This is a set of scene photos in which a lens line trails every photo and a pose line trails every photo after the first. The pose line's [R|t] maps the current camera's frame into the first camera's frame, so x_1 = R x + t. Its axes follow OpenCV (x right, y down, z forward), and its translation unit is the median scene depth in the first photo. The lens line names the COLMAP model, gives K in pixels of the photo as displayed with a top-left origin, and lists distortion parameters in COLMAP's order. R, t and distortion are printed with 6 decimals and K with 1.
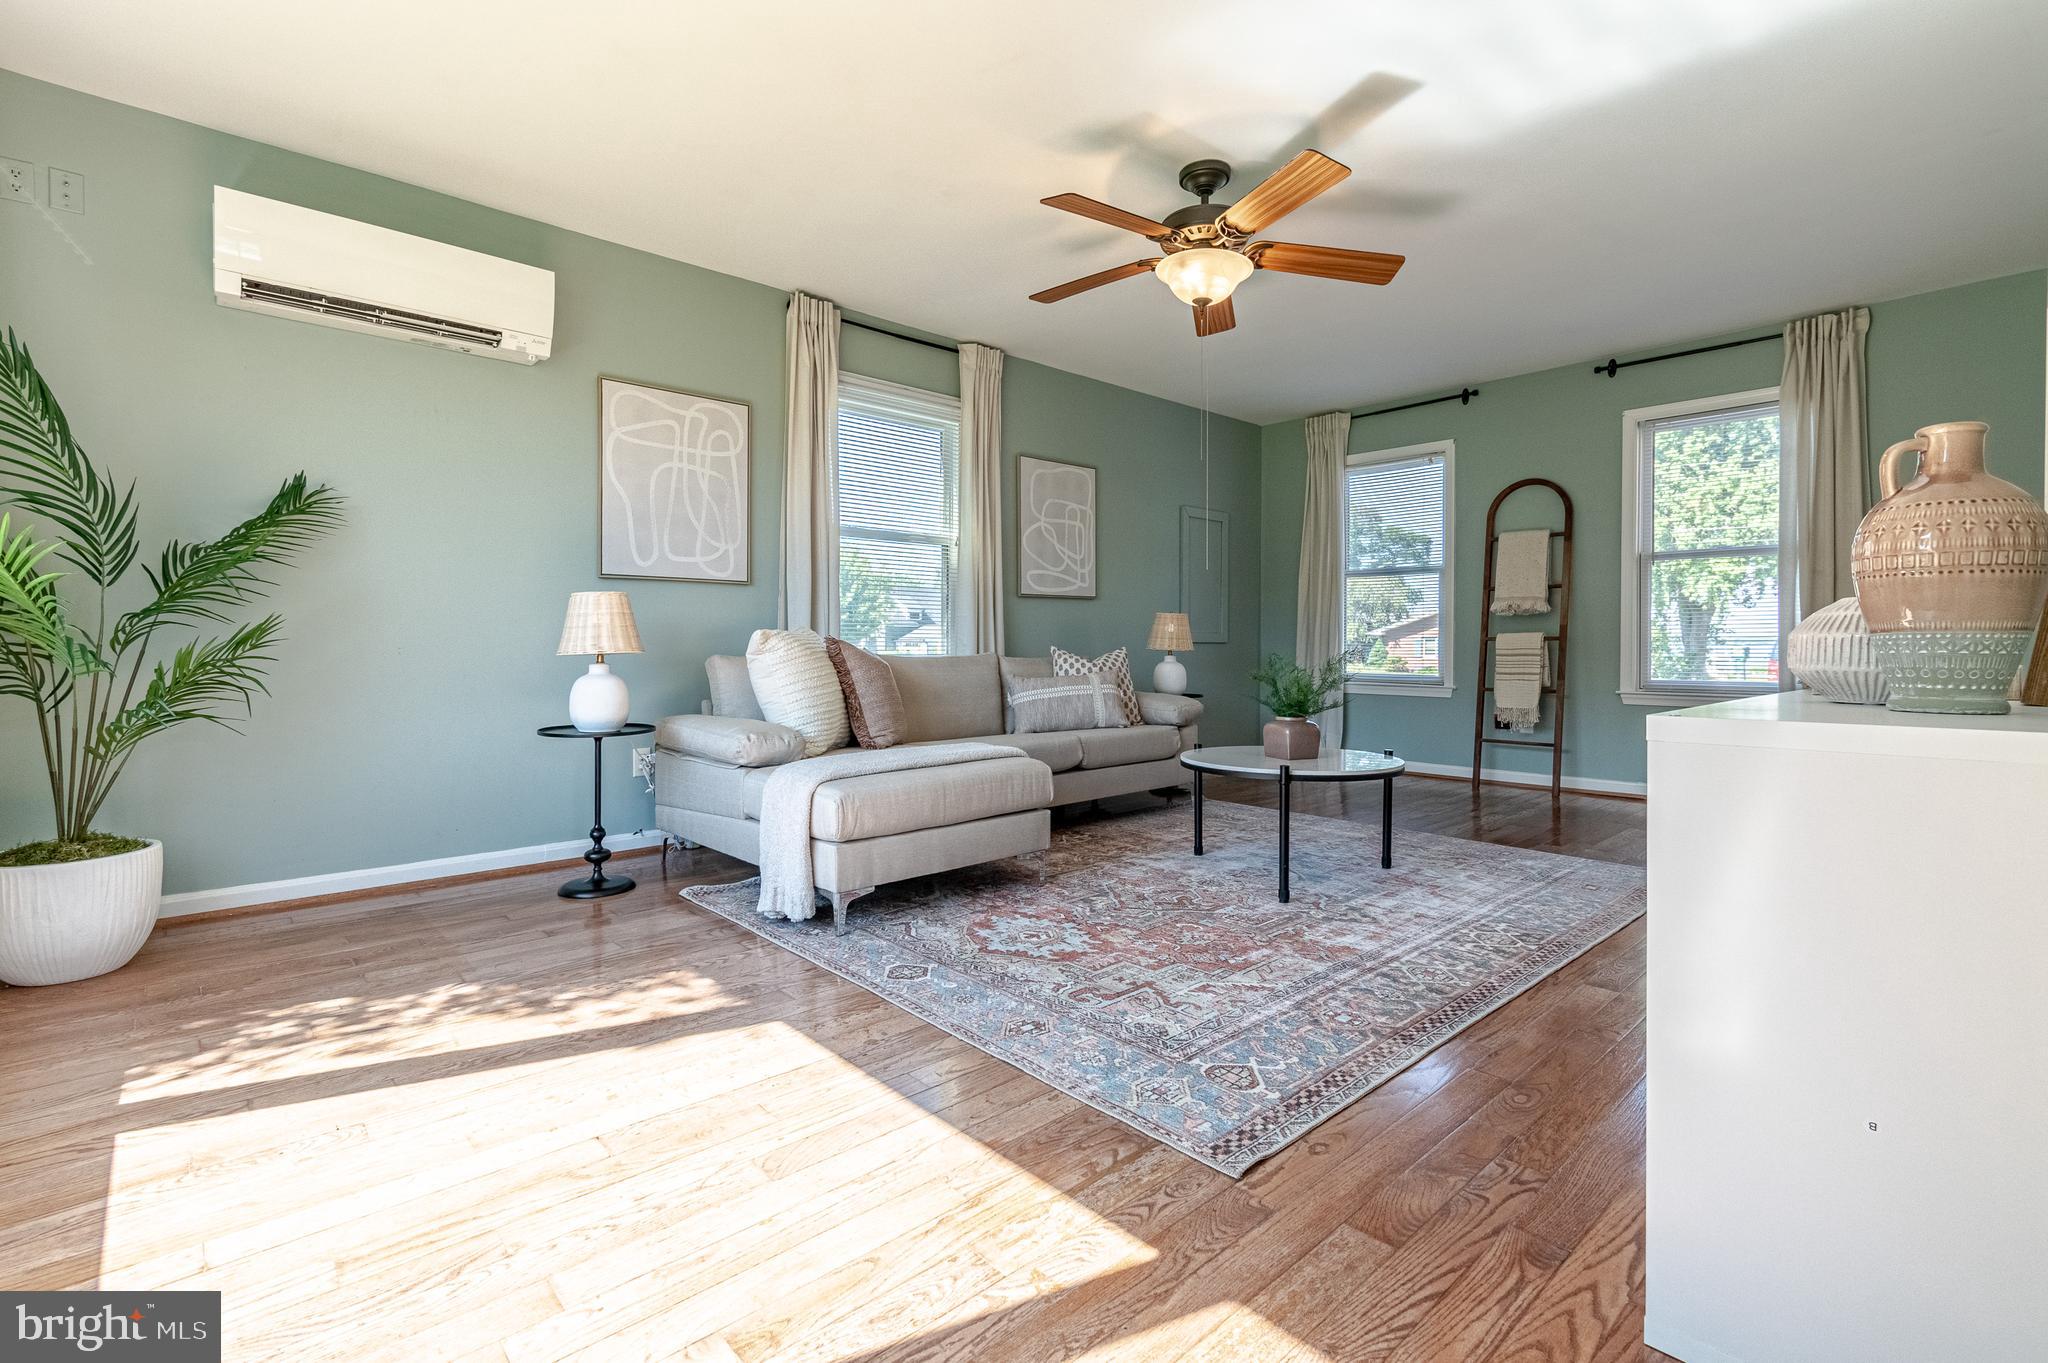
lens RADIAL K [[917.0, 0, 1008.5], [0, 917.0, 668.8], [0, 0, 1]] dist [0.000284, 0.000129]
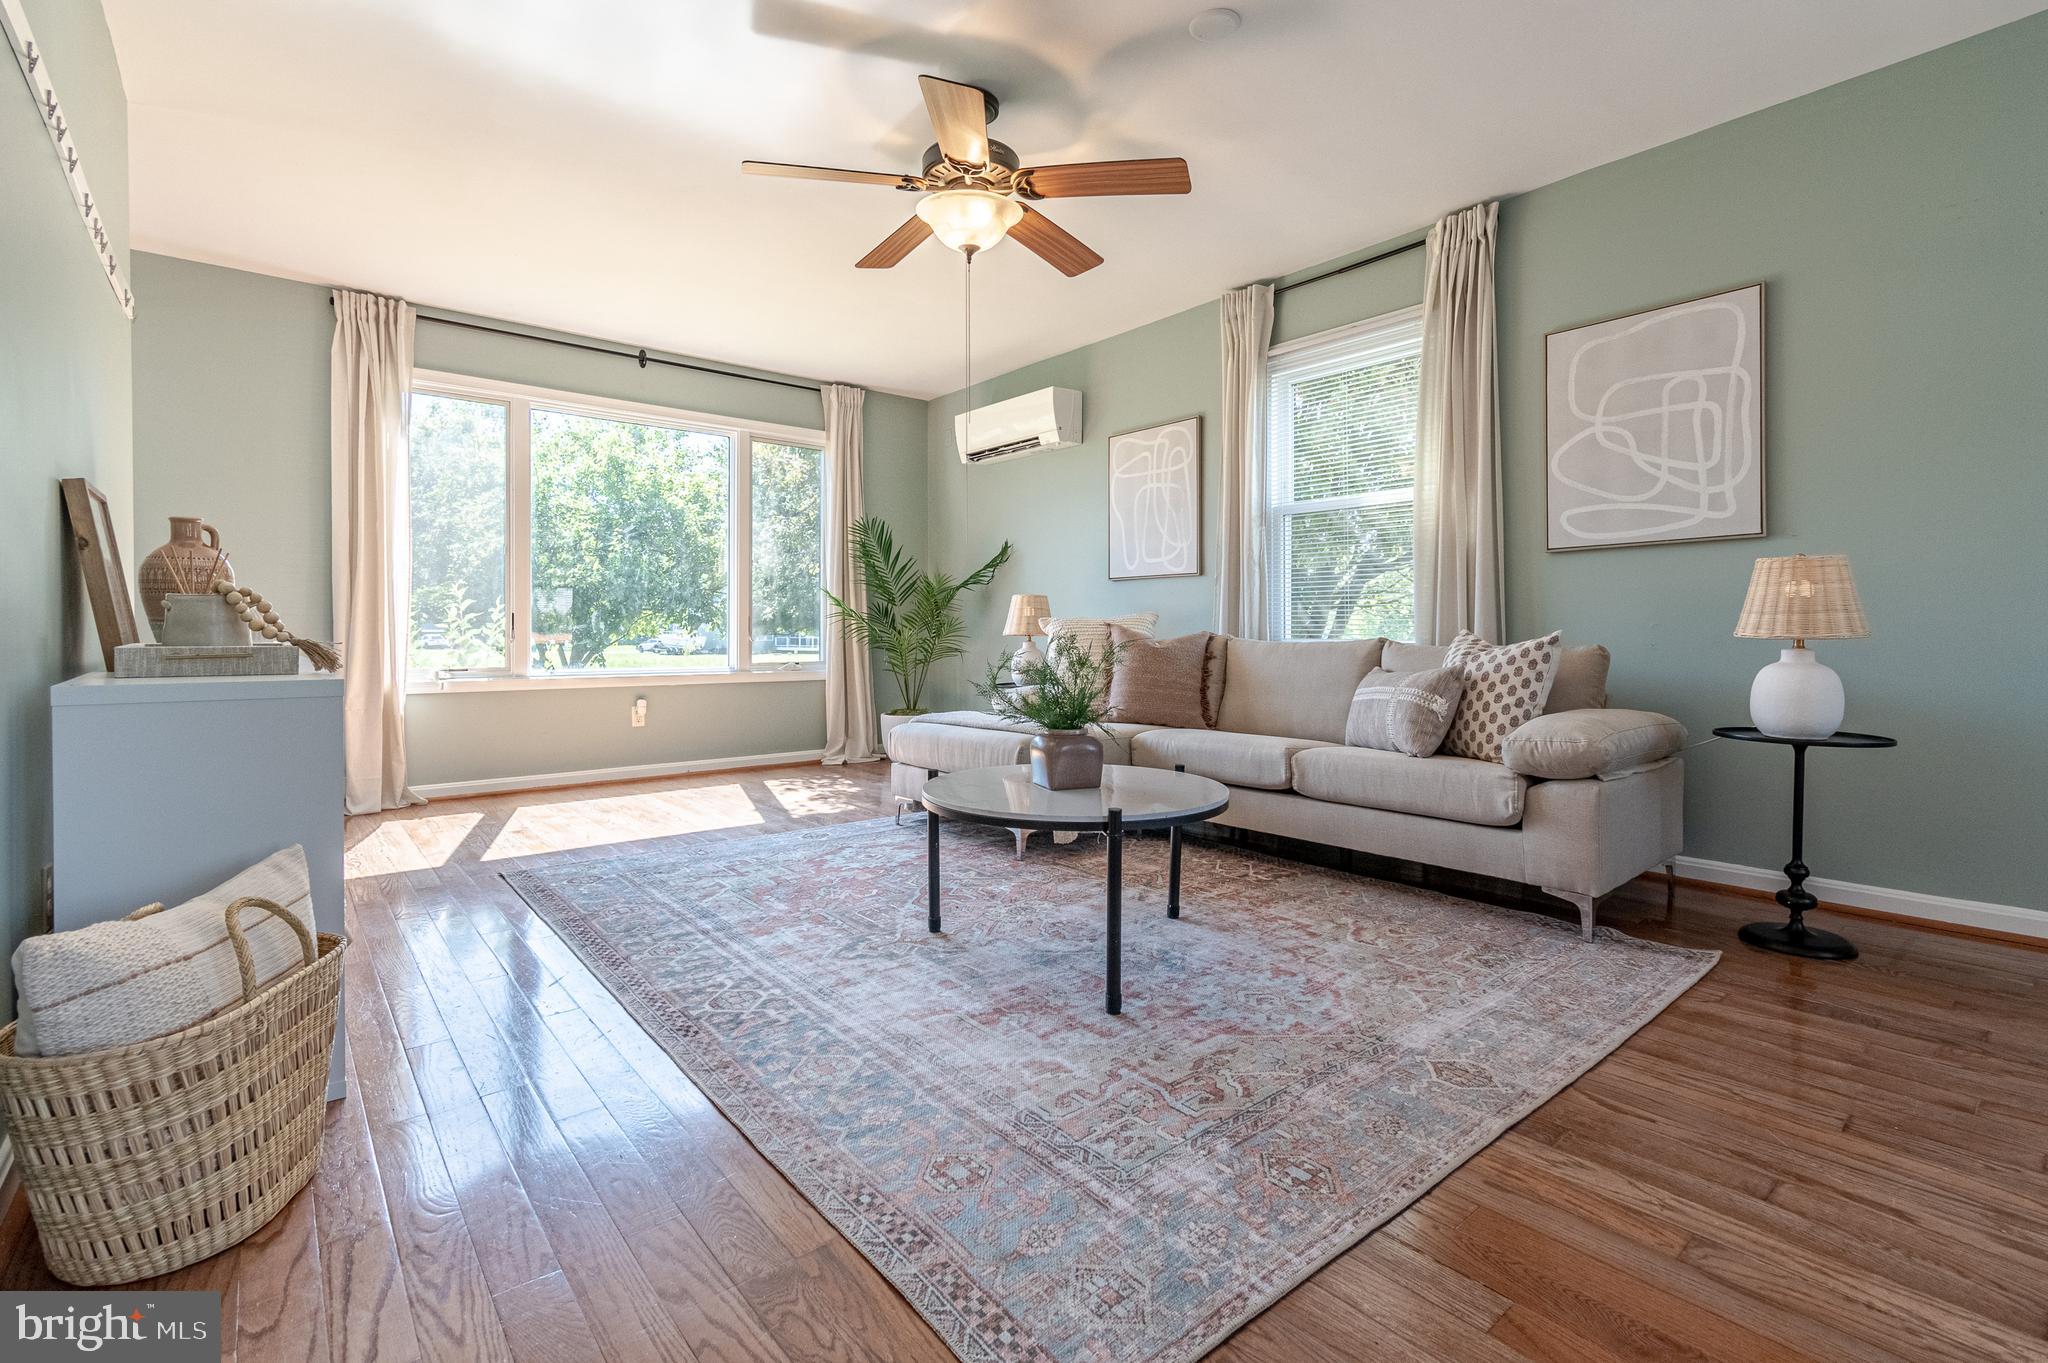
lens RADIAL K [[937.5, 0, 1029.2], [0, 937.5, 624.1], [0, 0, 1]] dist [0.003549, -0.000241]
pose [[-0.043855, -0.008937, -0.998998, 1.301564], [-0.026959, 0.999606, -0.007759, -0.025576], [0.998674, 0.026591, -0.044078, 1.256762]]
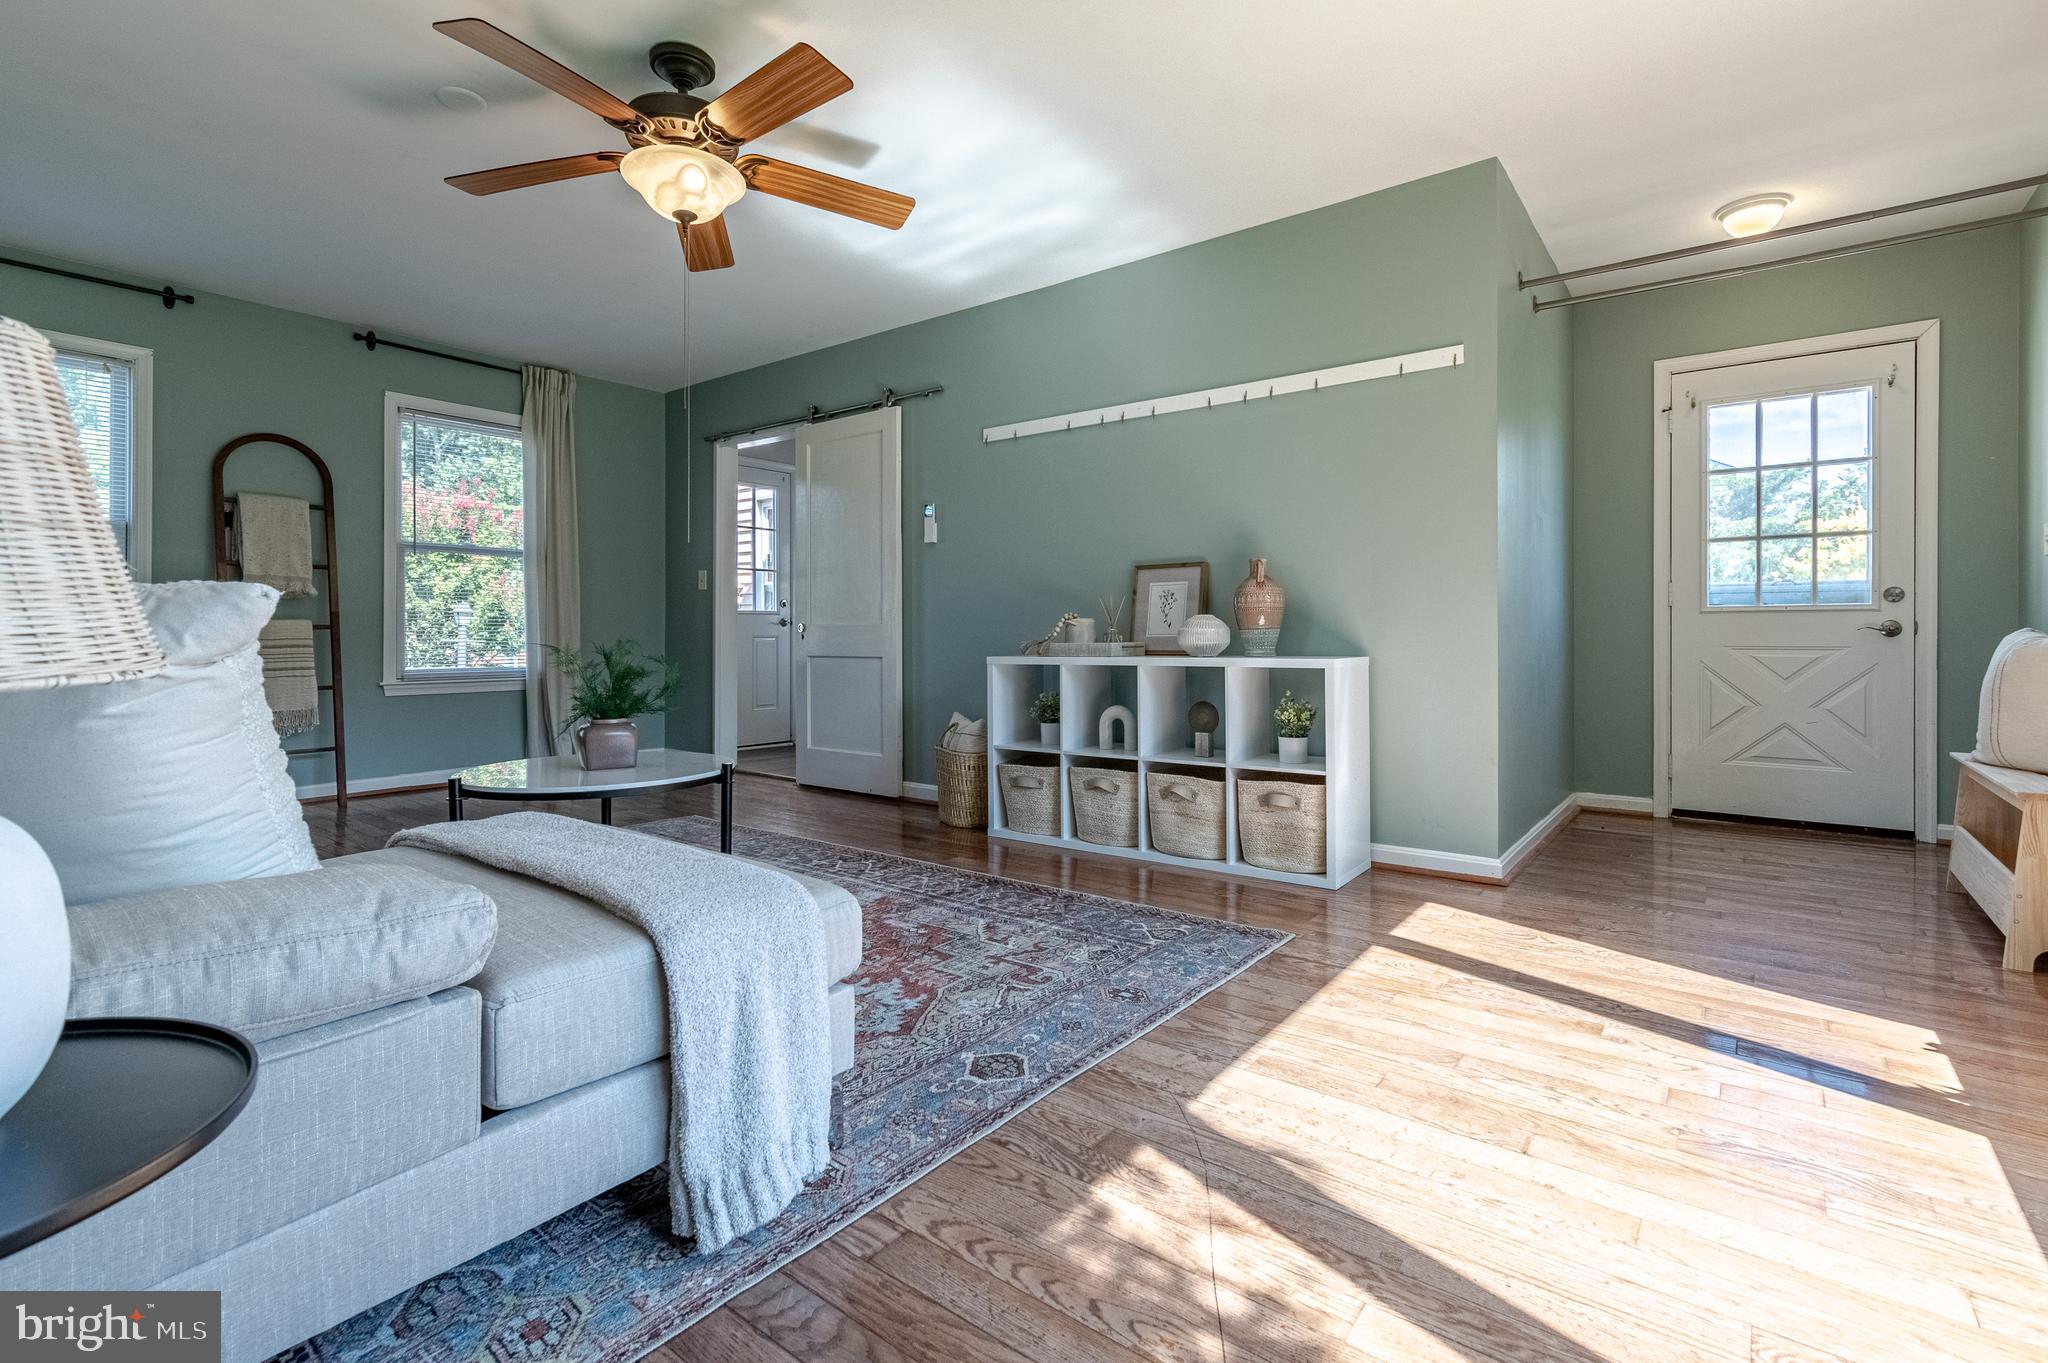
lens RADIAL K [[938.0, 0, 1013.1], [0, 938.0, 648.3], [0, 0, 1]] dist [-0.001418, 0.000141]
pose [[-0.171760, -0.013325, 0.985049, -0.770394], [0.026193, 0.999493, 0.018087, -0.022554], [-0.984791, 0.028908, -0.171324, 0.988855]]
